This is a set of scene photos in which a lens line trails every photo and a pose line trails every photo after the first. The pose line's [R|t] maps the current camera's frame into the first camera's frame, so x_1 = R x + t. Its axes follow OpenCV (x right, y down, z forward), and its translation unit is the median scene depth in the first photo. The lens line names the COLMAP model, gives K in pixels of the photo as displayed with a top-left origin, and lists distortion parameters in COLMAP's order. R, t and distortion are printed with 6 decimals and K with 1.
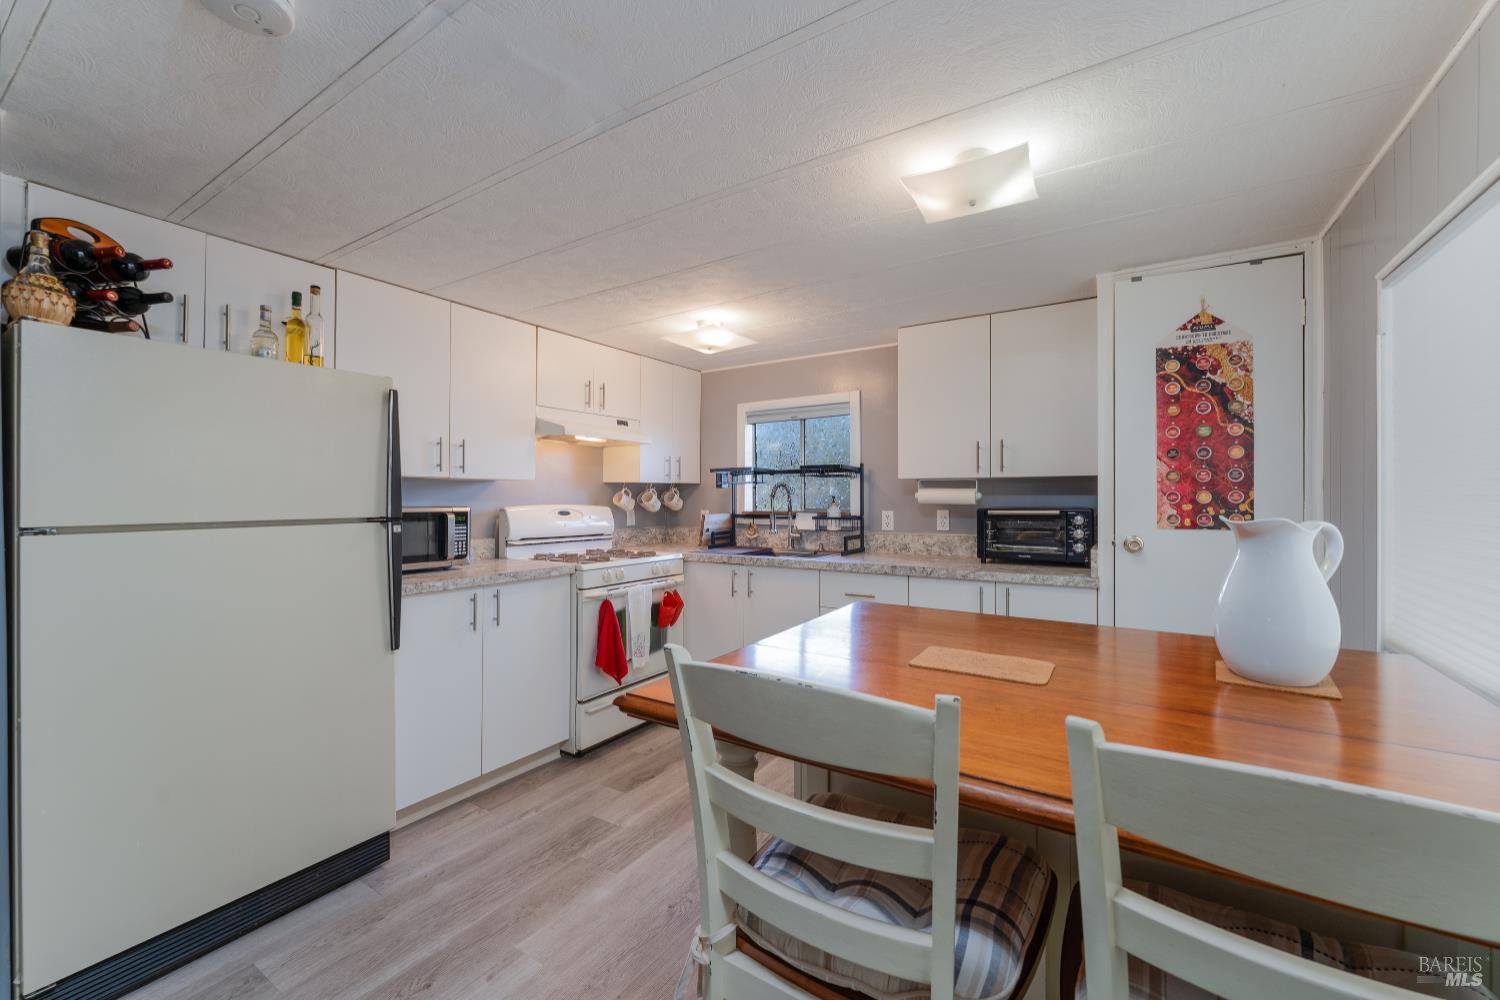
lens RADIAL K [[599.5, 0, 753.2], [0, 599.5, 491.0], [0, 0, 1]] dist [0.000375, 0.000011]
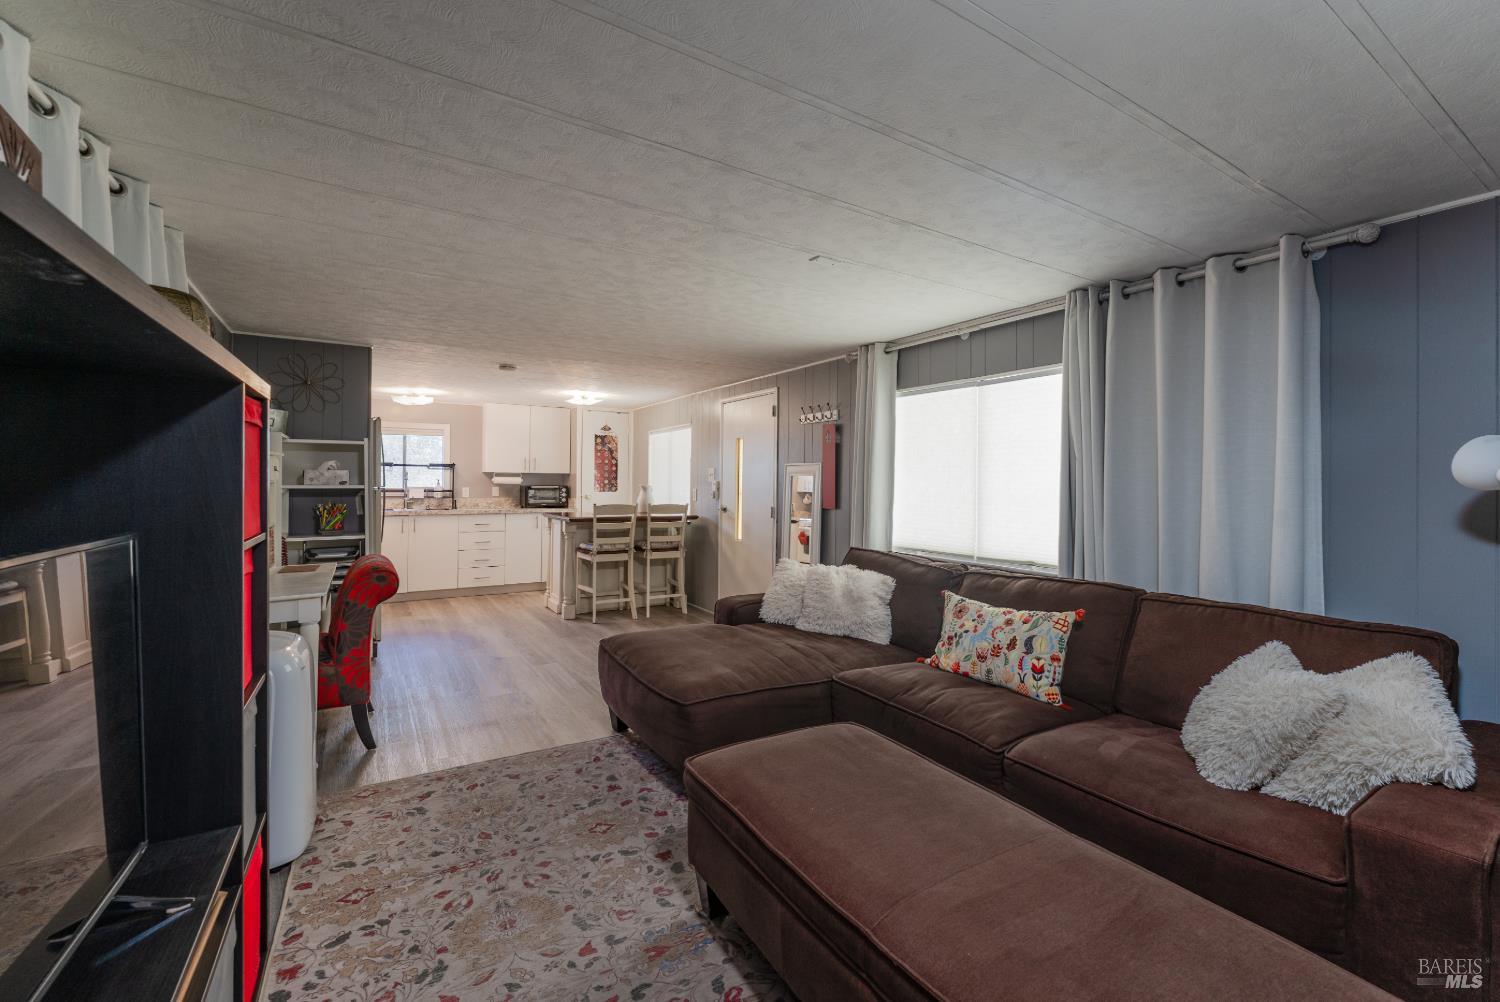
lens RADIAL K [[642.2, 0, 805.4], [0, 642.2, 481.1], [0, 0, 1]] dist [0.001152, 0.000066]
pose [[0.390793, 0.011003, 0.920413, -1.412042], [-0.017561, 0.999836, -0.004496, 0.002377], [-0.920311, -0.014406, 0.390922, -0.945192]]
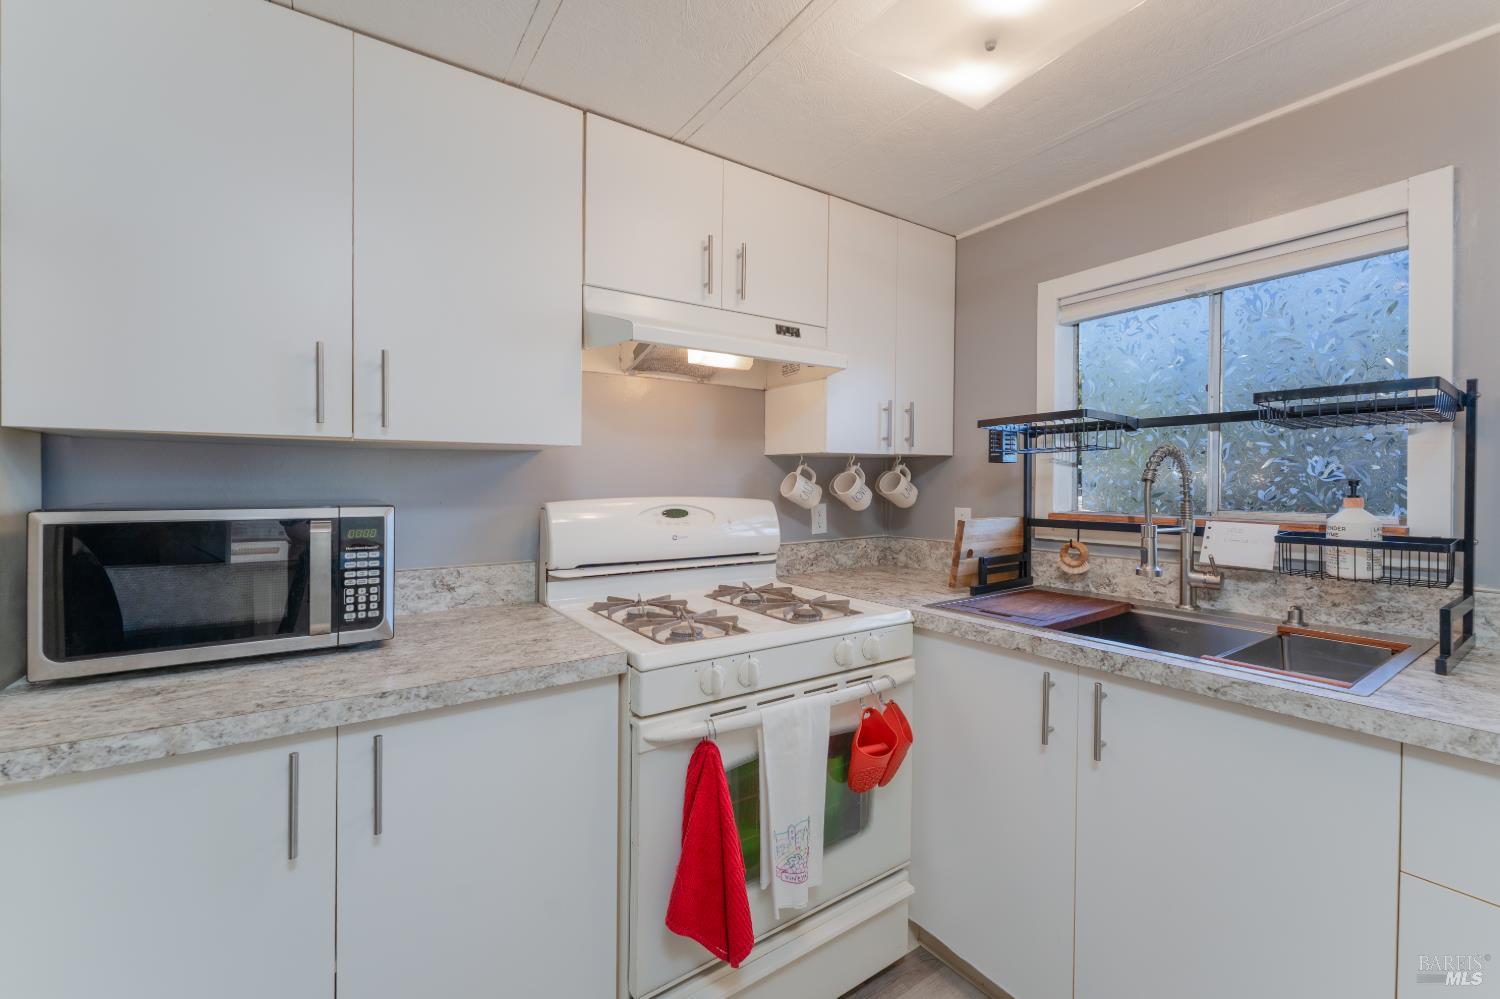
lens RADIAL K [[618.5, 0, 748.0], [0, 618.5, 492.1], [0, 0, 1]] dist [0.002187, 0.000169]
pose [[0.919465, 0.007310, -0.393105, -0.054503], [0.004122, 0.999593, 0.028229, 0.004374], [0.393151, -0.027576, 0.919060, 0.582677]]
